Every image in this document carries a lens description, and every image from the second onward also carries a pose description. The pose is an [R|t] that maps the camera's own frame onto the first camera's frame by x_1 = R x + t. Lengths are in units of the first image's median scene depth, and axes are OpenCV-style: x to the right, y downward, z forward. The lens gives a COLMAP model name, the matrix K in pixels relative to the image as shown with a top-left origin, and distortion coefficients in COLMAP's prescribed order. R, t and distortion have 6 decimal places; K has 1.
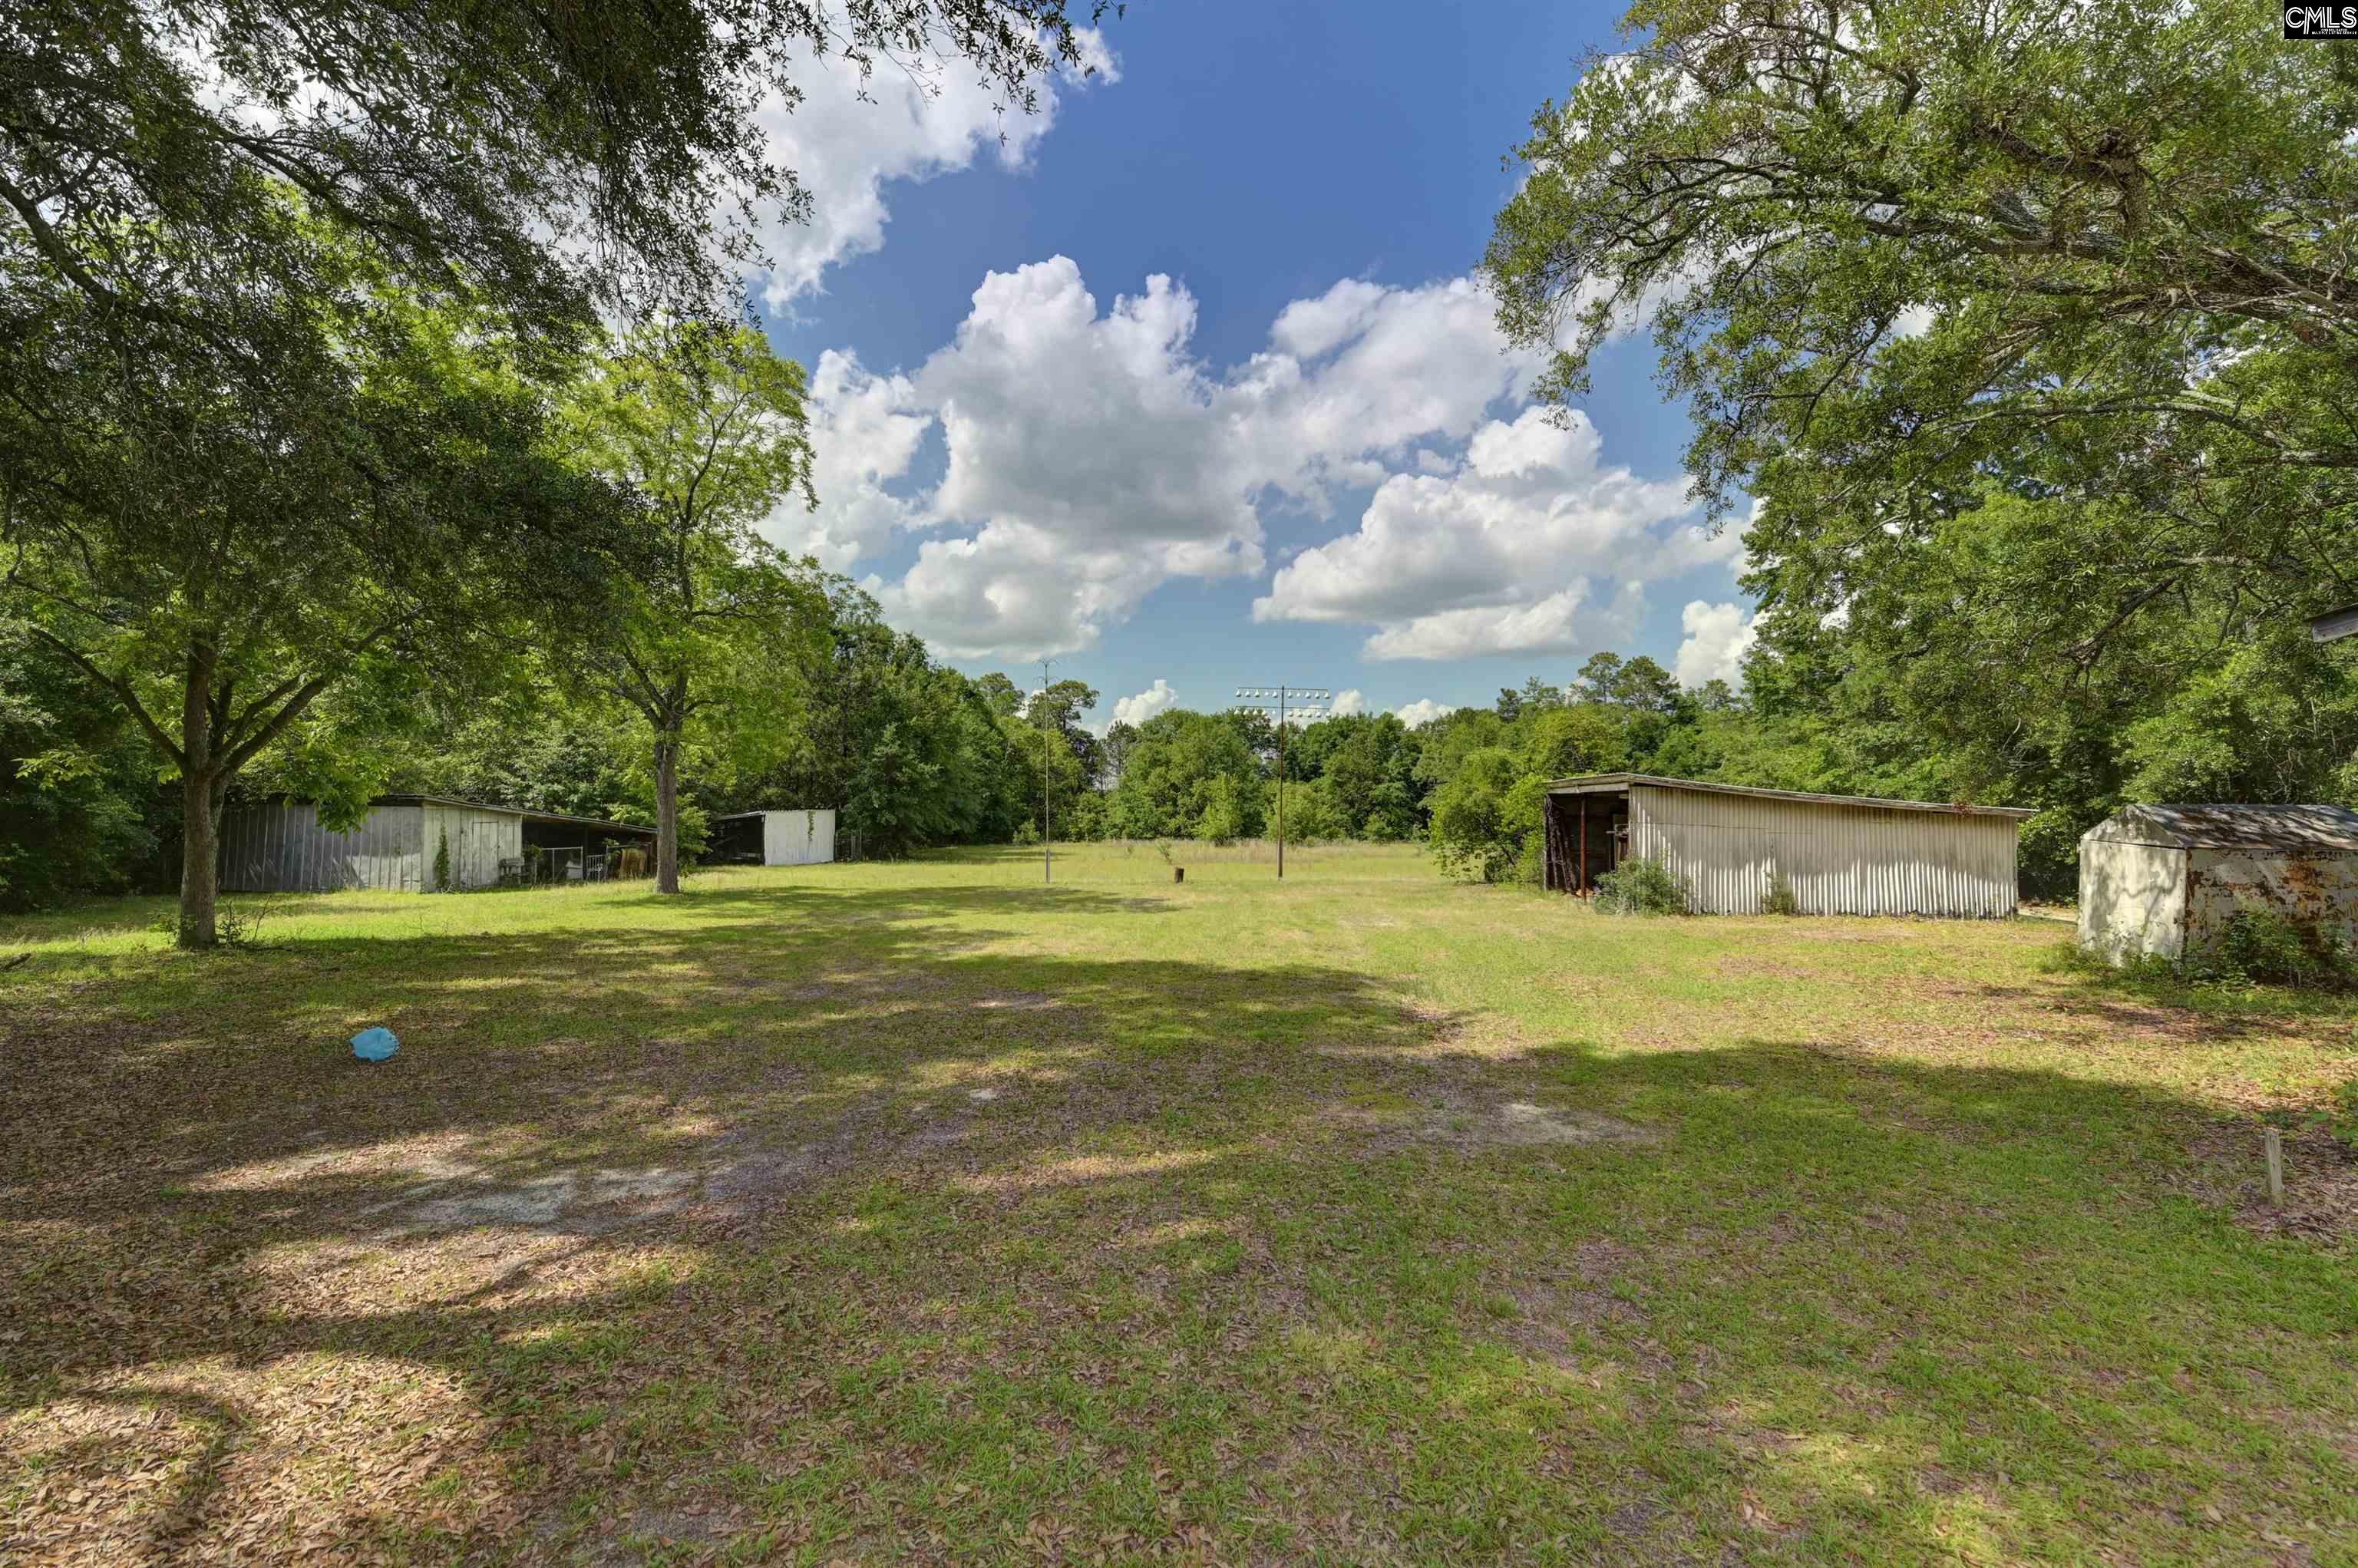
lens RADIAL K [[1020.6, 0, 1189.4], [0, 1020.6, 775.7], [0, 0, 1]] dist [-0.002533, -0.009807]
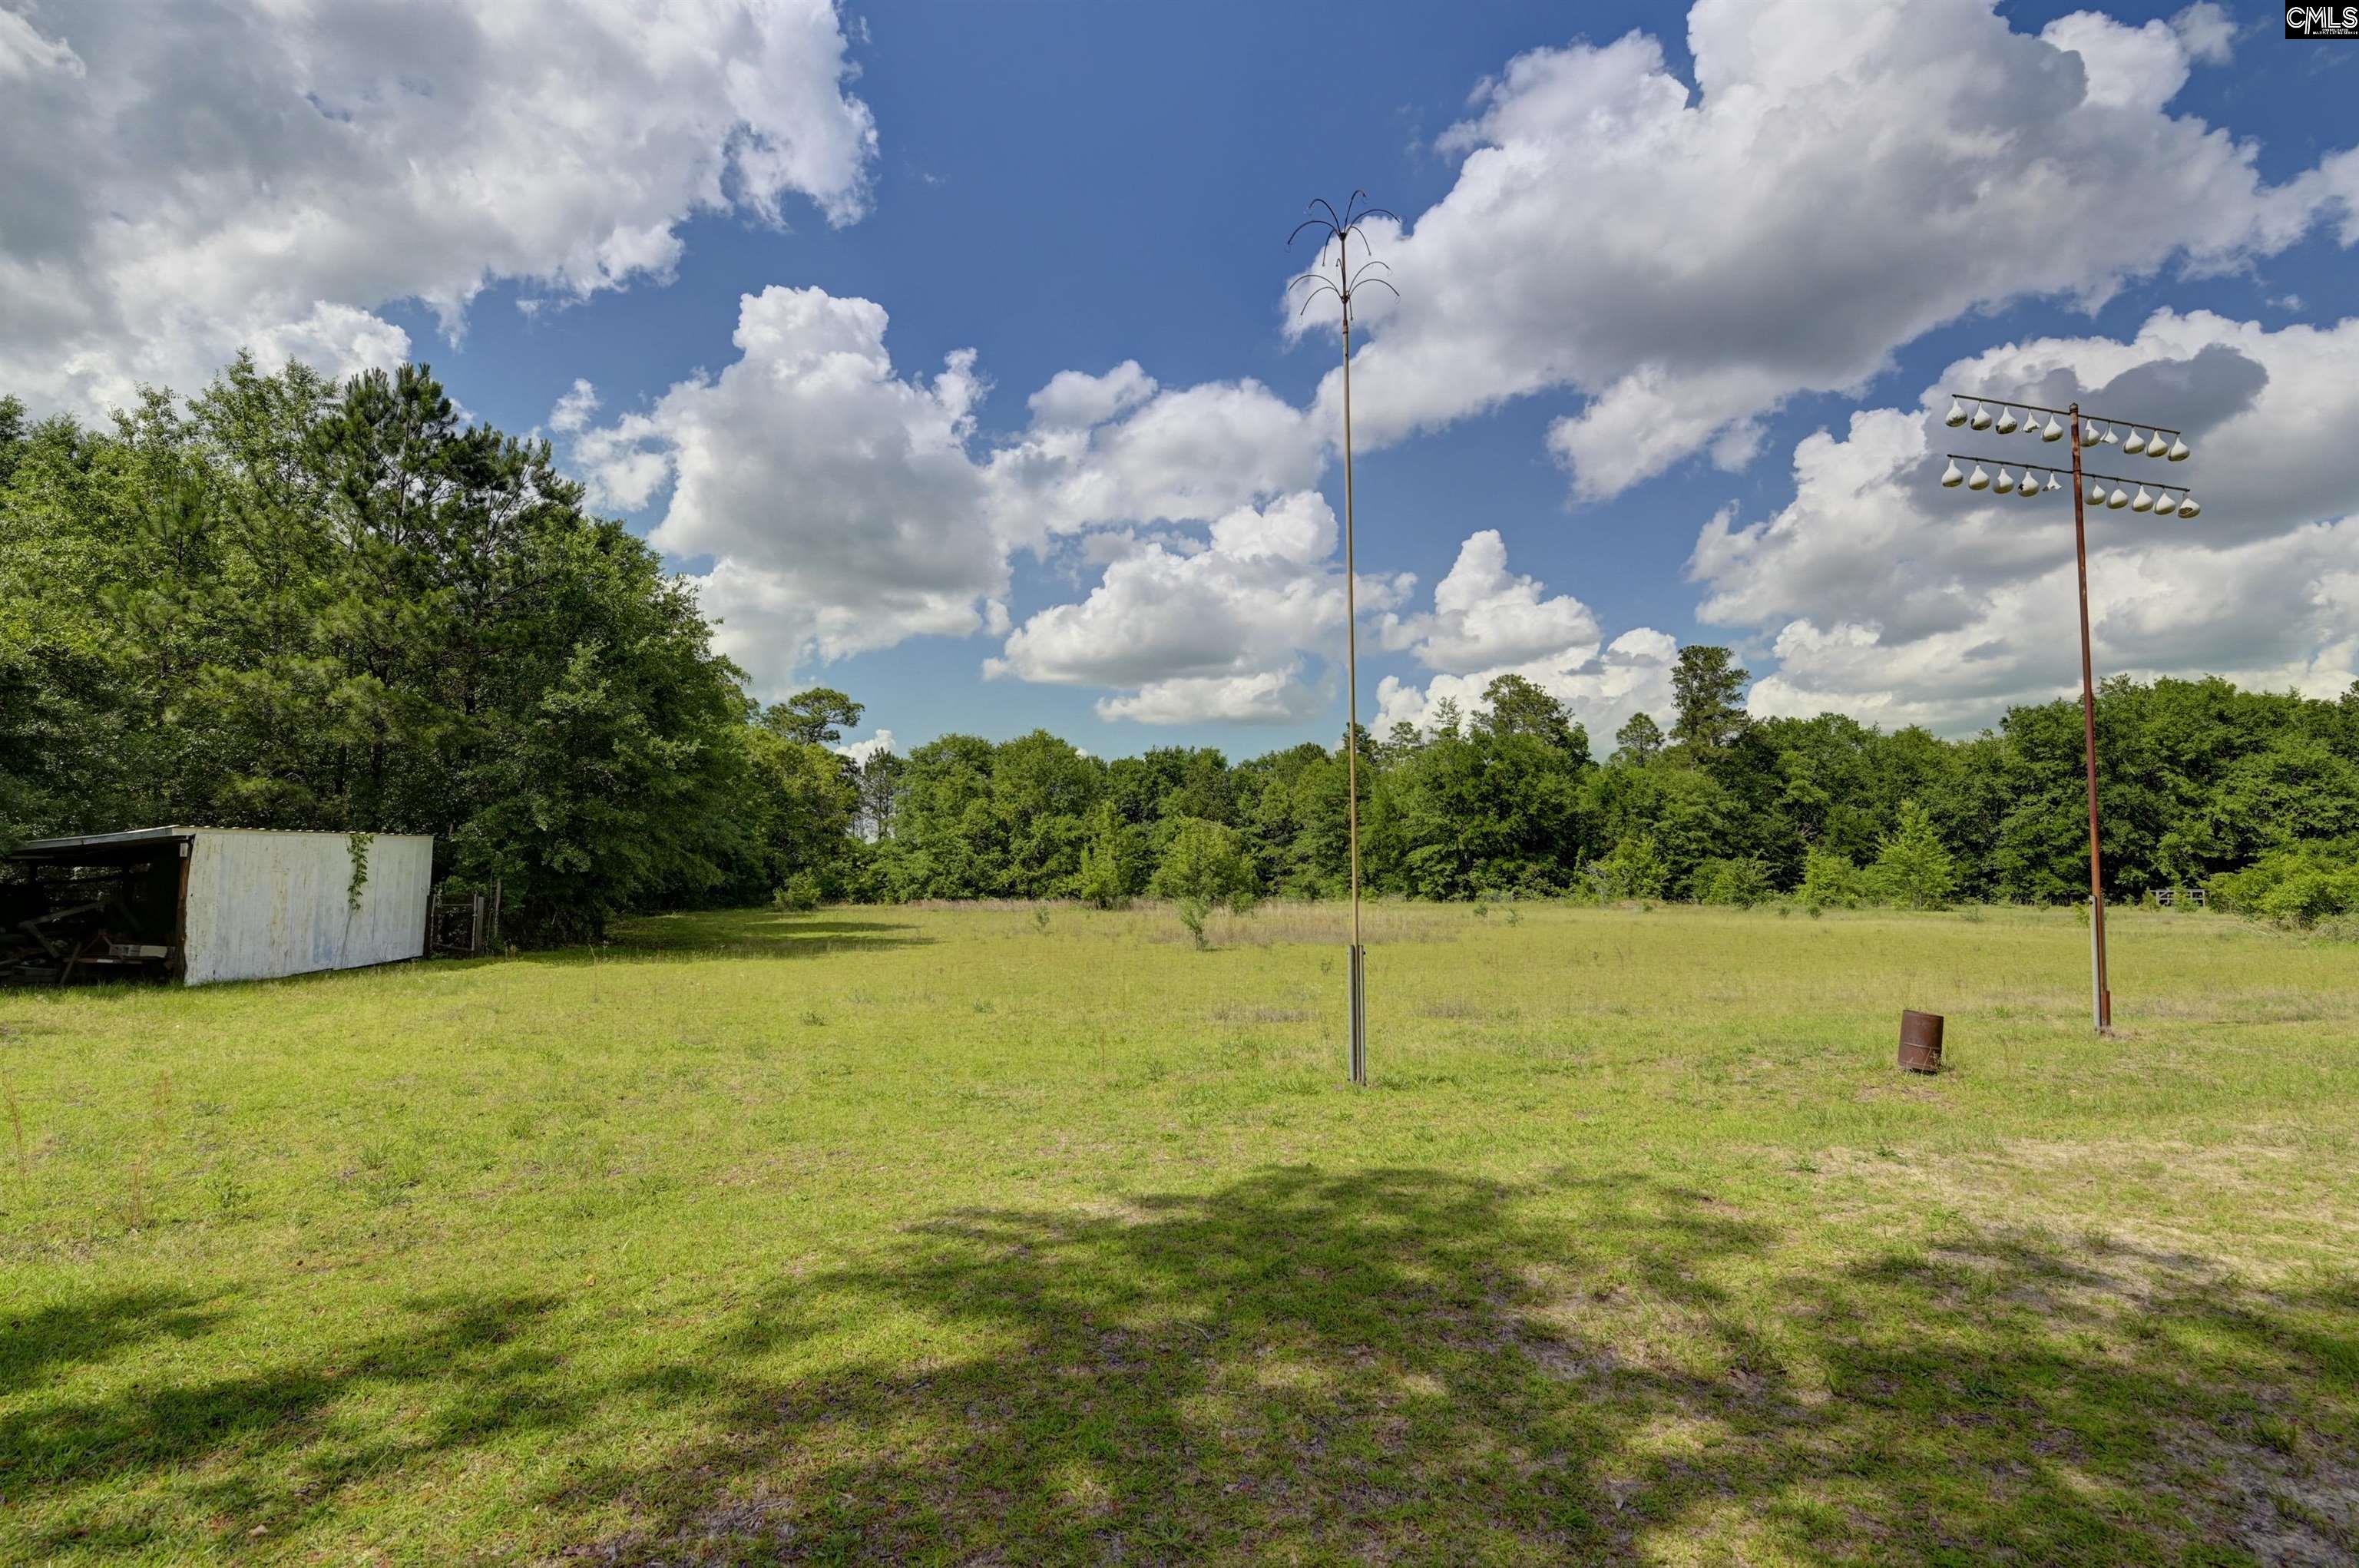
lens RADIAL K [[1008.1, 0, 1203.1], [0, 1008.1, 704.0], [0, 0, 1]] dist [-0.001312, -0.000227]
pose [[0.957472, 0.047795, 0.284539, -0.141208], [-0.011218, 0.991605, -0.128816, 0.026126], [-0.288307, 0.120146, 0.949971, 0.442907]]
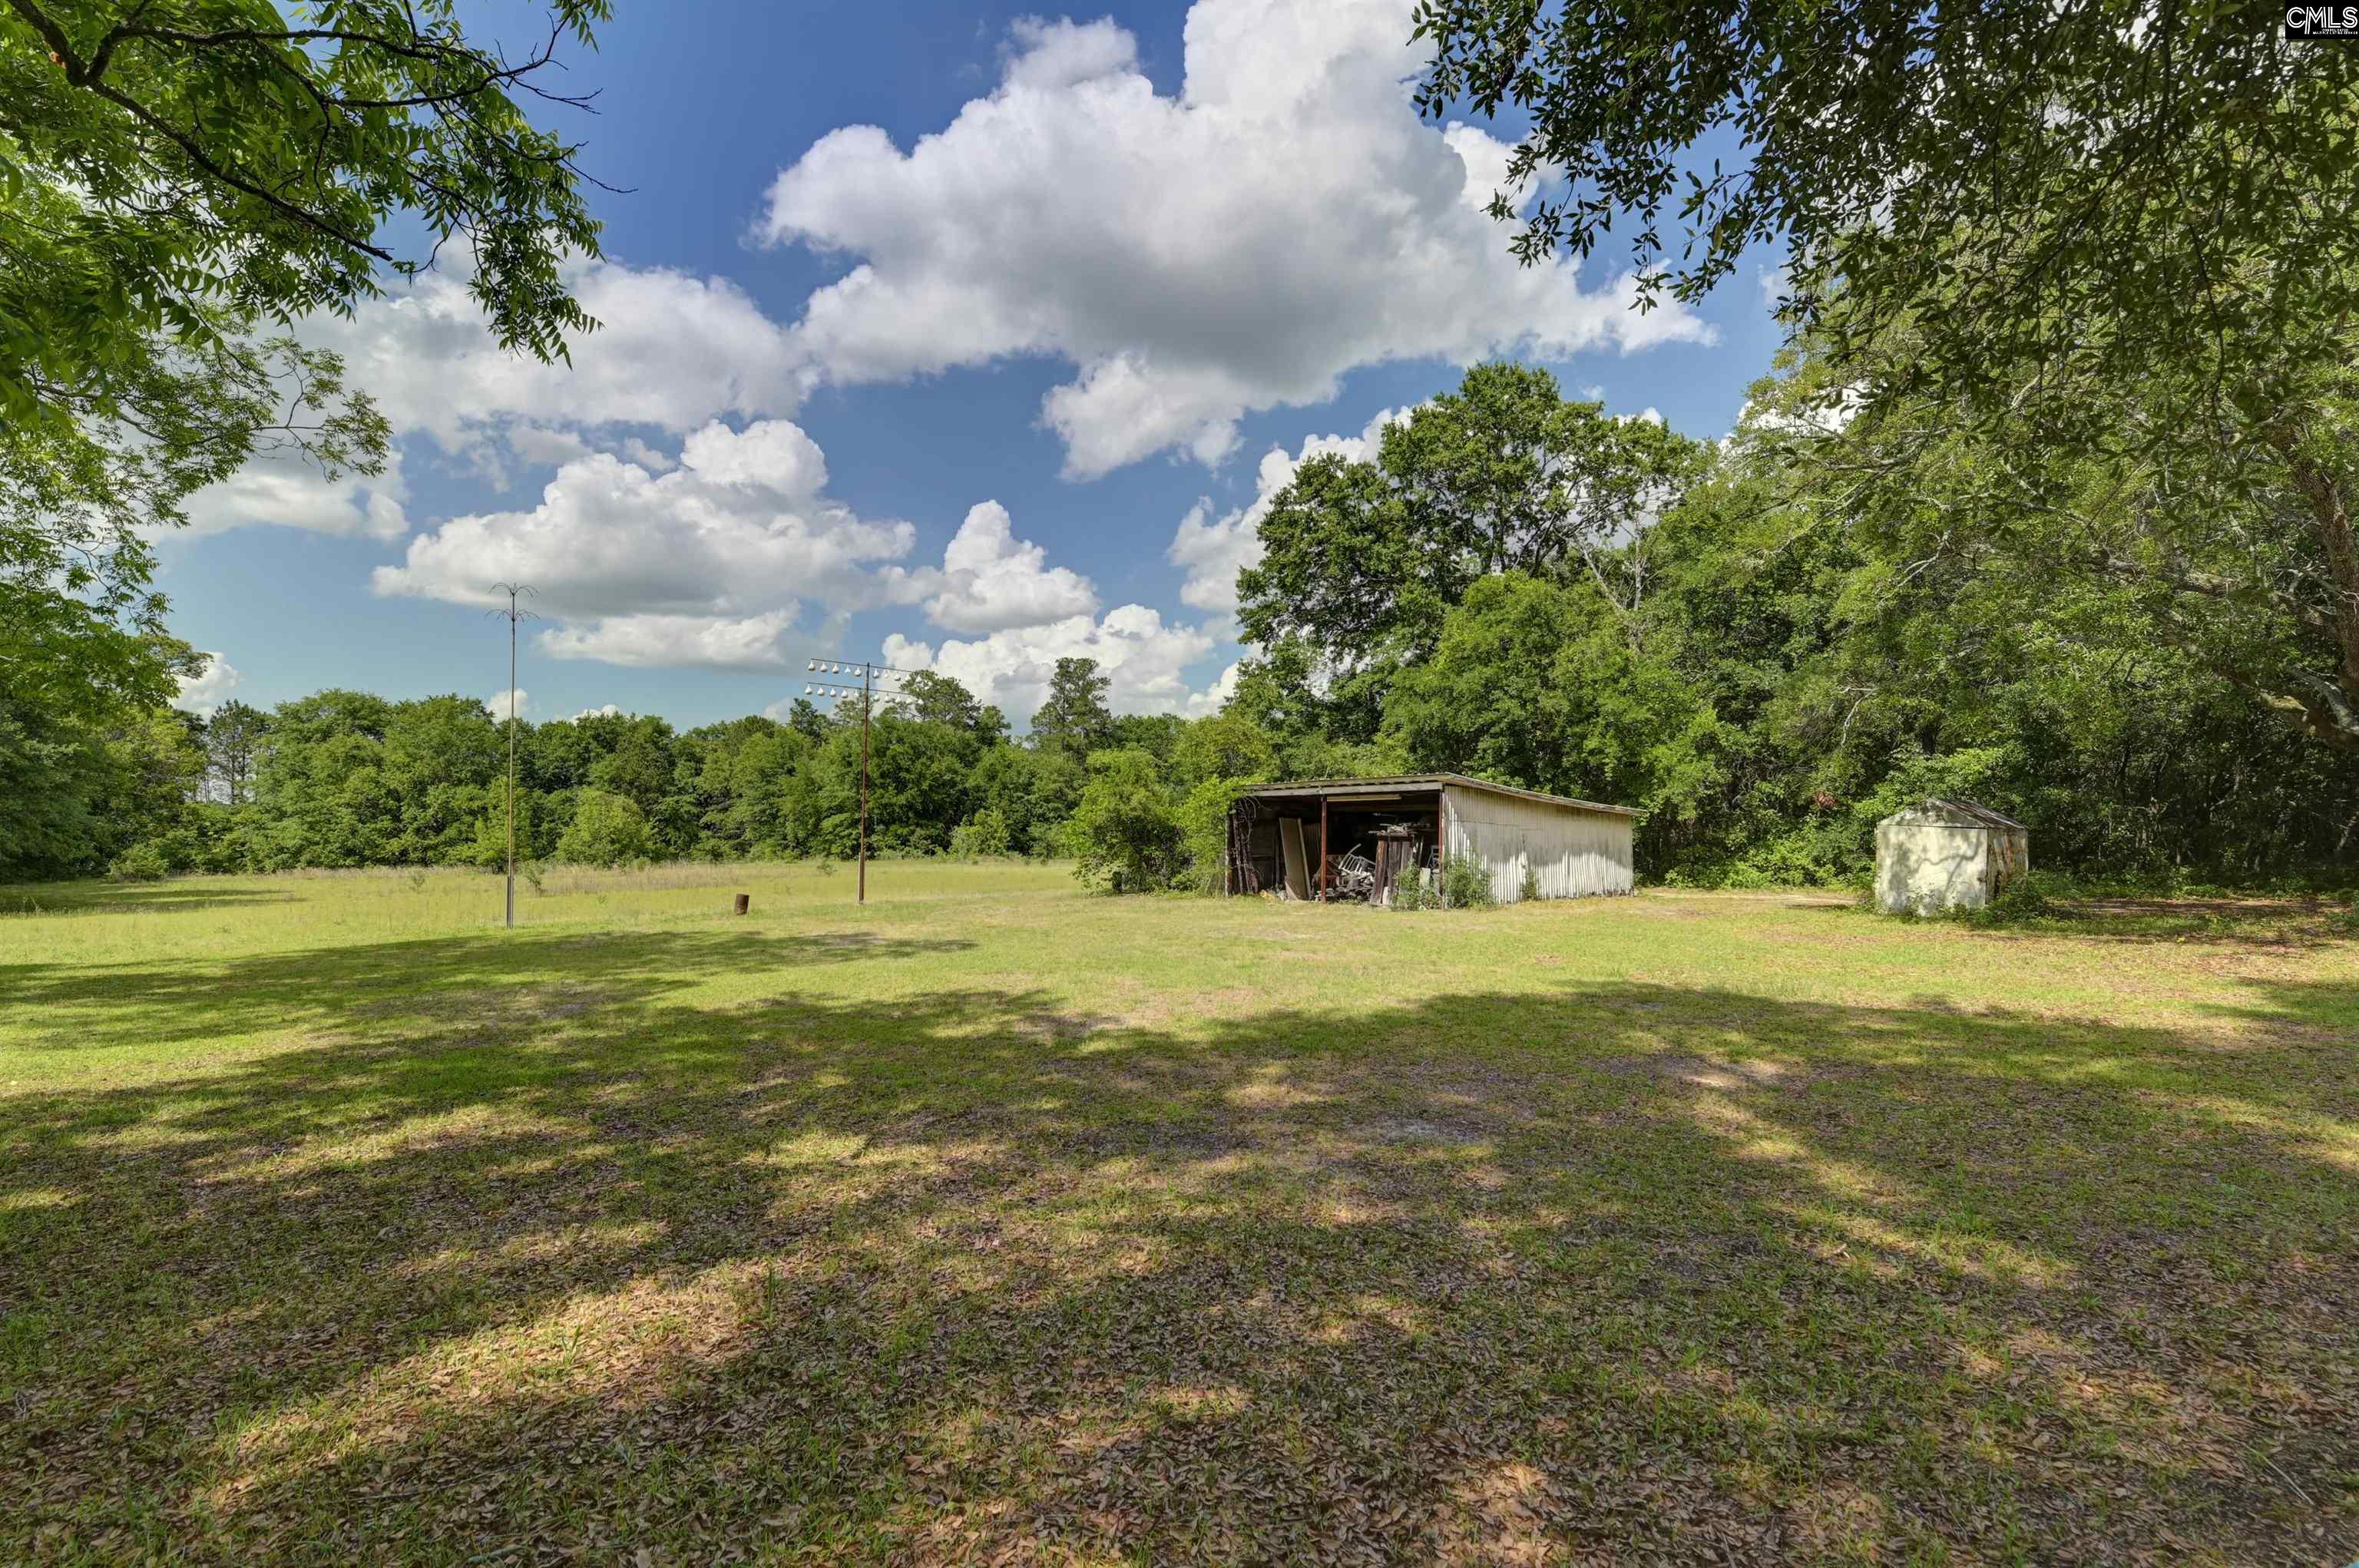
lens RADIAL K [[1021.0, 0, 1189.9], [0, 1021.0, 775.7], [0, 0, 1]] dist [-0.002533, -0.009807]
pose [[0.731401, 0.030170, 0.681280, -0.152578], [-0.017089, 0.999518, -0.025917, 0.010310], [-0.681734, 0.007314, 0.731564, 0.133860]]
